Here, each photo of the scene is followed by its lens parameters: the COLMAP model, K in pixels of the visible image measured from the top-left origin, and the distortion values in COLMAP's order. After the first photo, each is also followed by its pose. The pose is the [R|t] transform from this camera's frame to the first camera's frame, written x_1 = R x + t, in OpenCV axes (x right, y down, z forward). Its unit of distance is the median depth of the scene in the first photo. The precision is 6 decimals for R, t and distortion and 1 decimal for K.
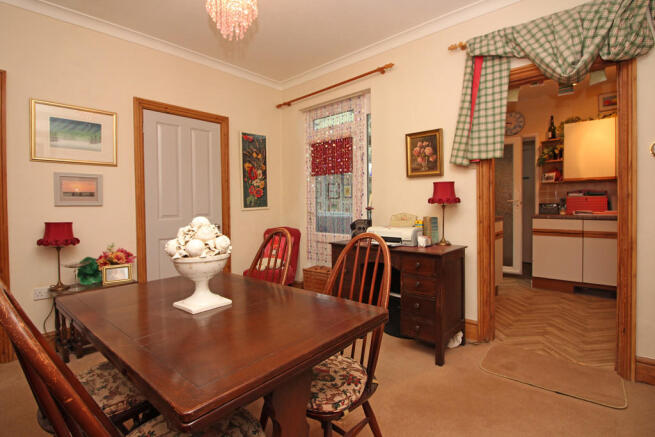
lens RADIAL K [[322.4, 0, 327.5], [0, 322.4, 218.5], [0, 0, 1]] dist [-0.001622, -0.000339]
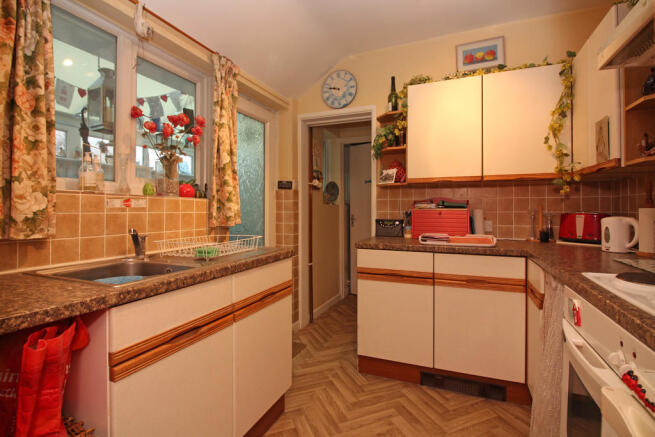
lens RADIAL K [[325.4, 0, 327.5], [0, 325.4, 218.5], [0, 0, 1]] dist [0.059474, -0.000019]
pose [[0.950317, -0.000428, 0.311283, 0.401787], [0.007004, 0.999775, -0.020009, -0.039058], [-0.311205, 0.021195, 0.950107, 0.470646]]
